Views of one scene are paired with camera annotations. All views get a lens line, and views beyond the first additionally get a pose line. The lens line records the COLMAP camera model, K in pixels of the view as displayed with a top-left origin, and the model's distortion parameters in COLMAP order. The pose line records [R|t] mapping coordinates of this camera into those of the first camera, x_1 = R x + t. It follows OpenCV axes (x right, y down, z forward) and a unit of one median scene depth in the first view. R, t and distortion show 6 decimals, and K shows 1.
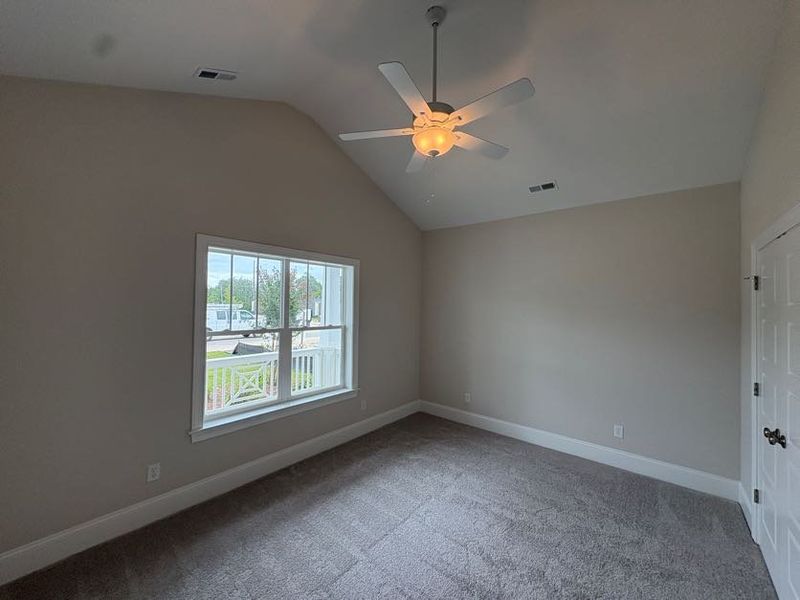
lens RADIAL K [[316.5, 0, 400.0], [0, 316.5, 300.0], [0, 0, 1]] dist [-0.000865, -0.000032]
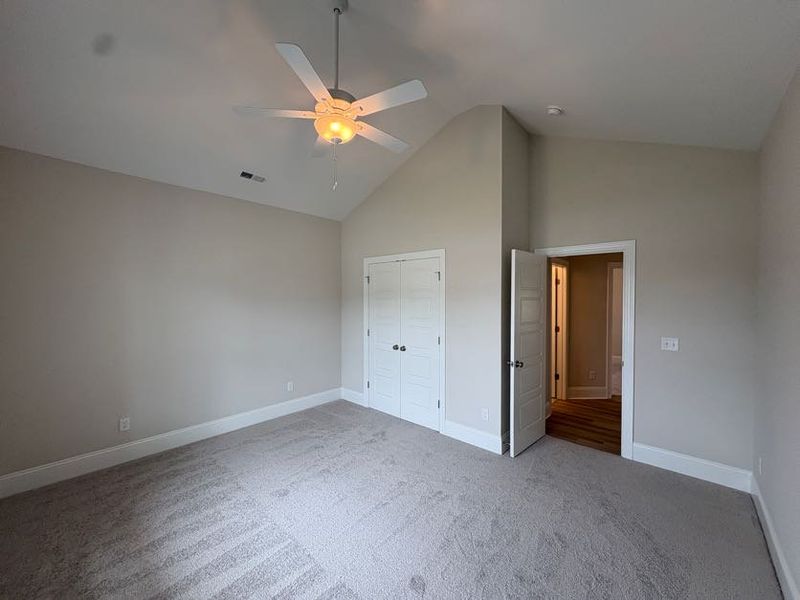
lens RADIAL K [[316.5, 0, 400.0], [0, 316.5, 300.0], [0, 0, 1]] dist [-0.000865, -0.000032]
pose [[0.045010, -0.033771, 0.998416, -0.660560], [-0.015048, 0.999292, 0.034479, 0.001545], [-0.998873, -0.016576, 0.044470, 0.537581]]
